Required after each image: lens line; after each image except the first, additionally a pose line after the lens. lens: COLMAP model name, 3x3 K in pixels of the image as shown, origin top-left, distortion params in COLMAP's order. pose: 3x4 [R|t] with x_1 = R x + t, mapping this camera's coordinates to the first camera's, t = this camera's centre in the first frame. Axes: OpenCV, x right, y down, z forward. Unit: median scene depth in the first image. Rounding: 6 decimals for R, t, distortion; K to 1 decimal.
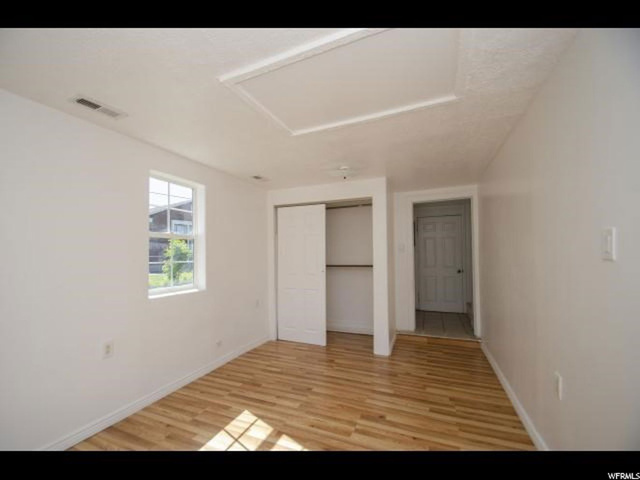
lens RADIAL K [[257.0, 0, 320.0], [0, 257.0, 240.0], [0, 0, 1]] dist [-0.000037, -0.000001]
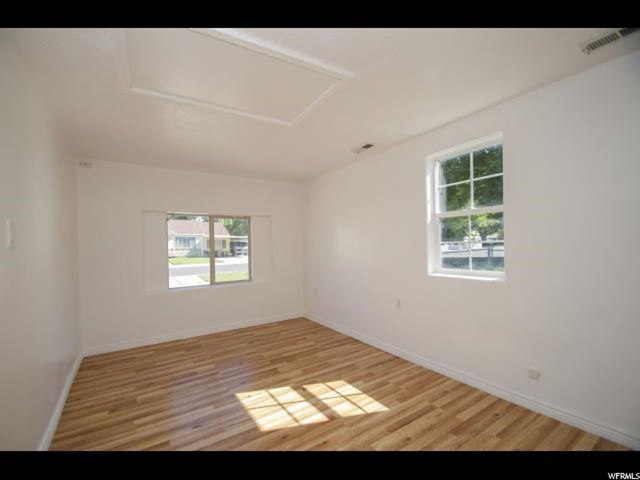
lens RADIAL K [[284.5, 0, 318.5], [0, 284.5, 249.0], [0, 0, 1]] dist [0.000042, -0.000025]
pose [[-0.547305, 0.030568, -0.836375, 0.664039], [0.068626, 0.997607, -0.008447, 0.098900], [0.834115, -0.062020, -0.548093, 1.389451]]
